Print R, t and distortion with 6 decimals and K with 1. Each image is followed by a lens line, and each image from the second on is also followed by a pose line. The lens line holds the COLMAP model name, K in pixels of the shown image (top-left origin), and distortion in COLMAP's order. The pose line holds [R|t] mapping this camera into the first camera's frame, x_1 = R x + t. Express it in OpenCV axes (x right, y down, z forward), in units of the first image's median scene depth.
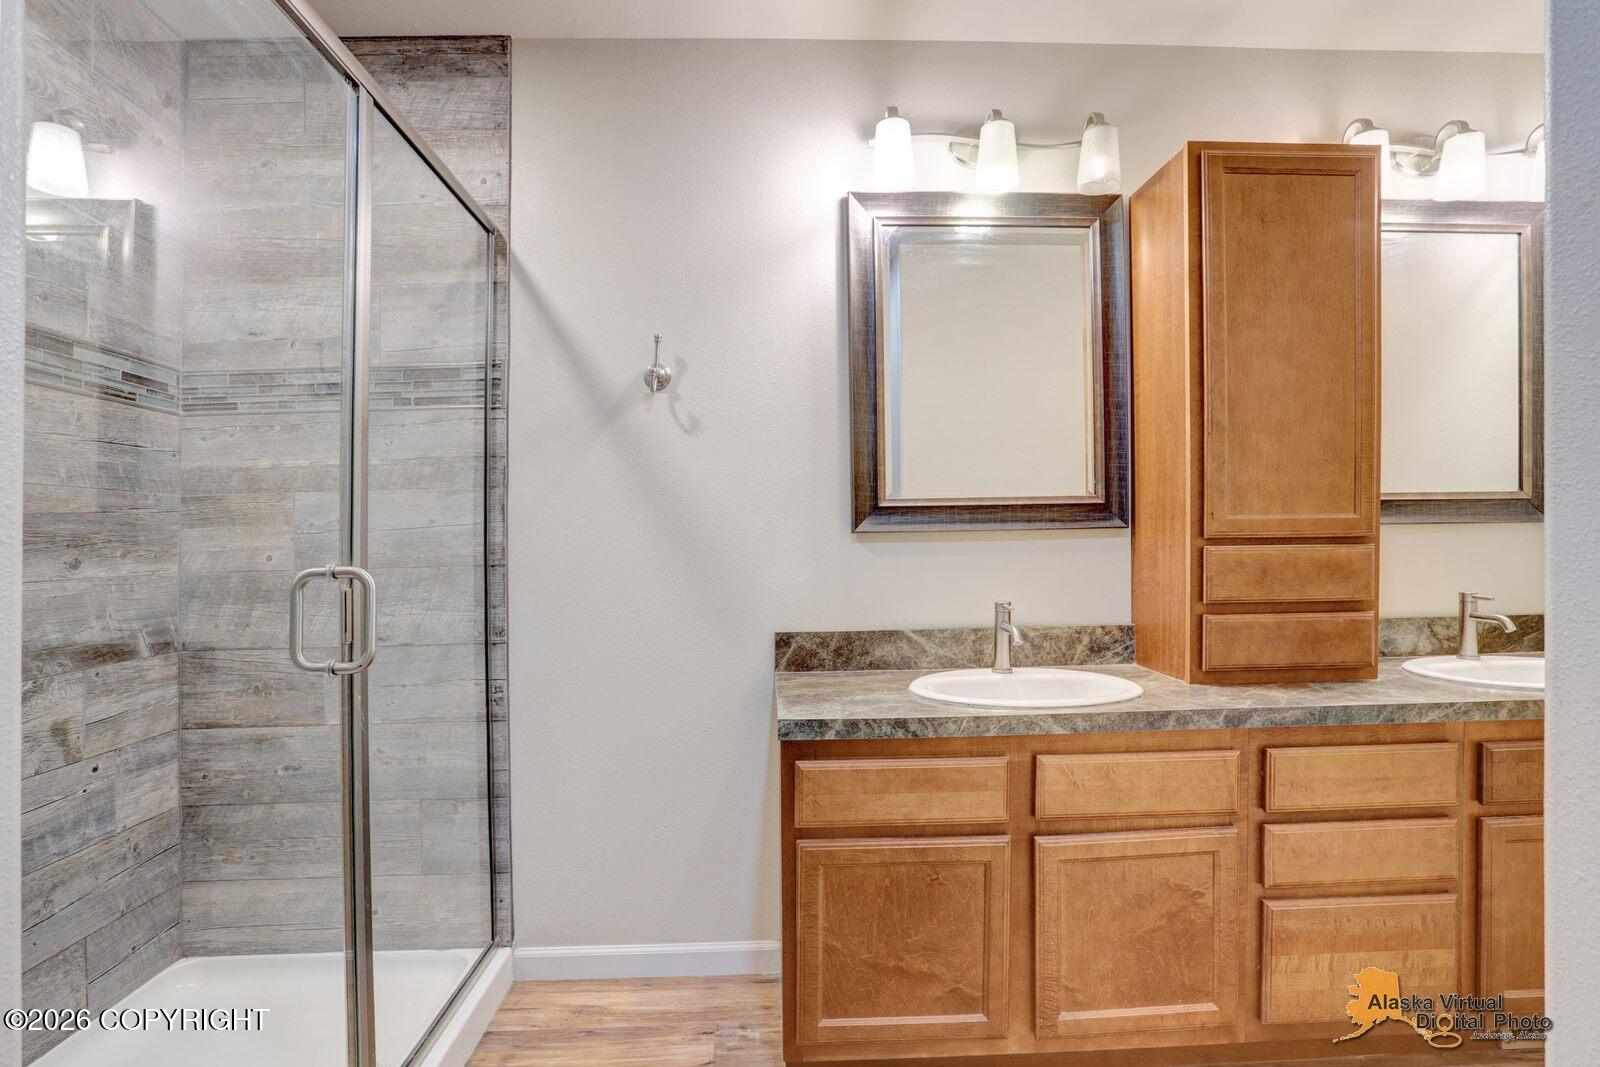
lens RADIAL K [[789.2, 0, 798.3], [0, 789.2, 553.8], [0, 0, 1]] dist [-0.059913, 0.028067]
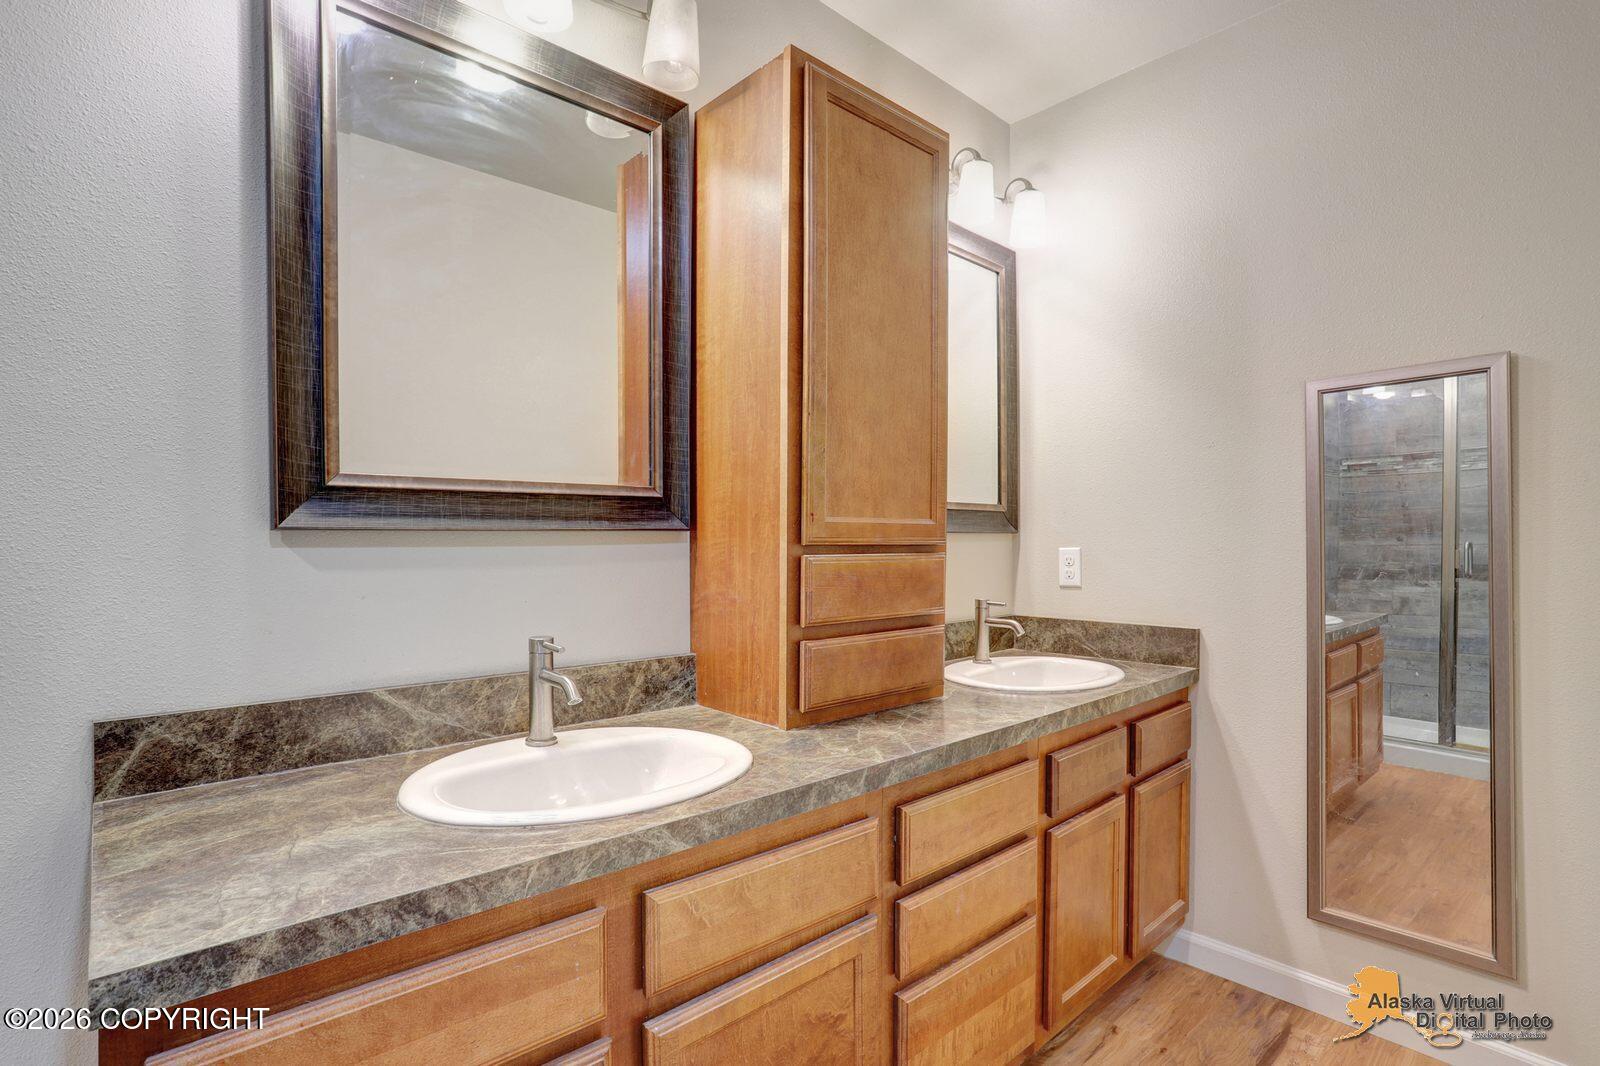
lens RADIAL K [[789.2, 0, 798.3], [0, 789.2, 553.3], [0, 0, 1]] dist [-0.059913, 0.028067]
pose [[0.764739, 0.003716, 0.644330, -0.000831], [0.001033, 0.999975, -0.006994, -0.005670], [-0.644340, 0.006014, 0.764716, 0.383509]]
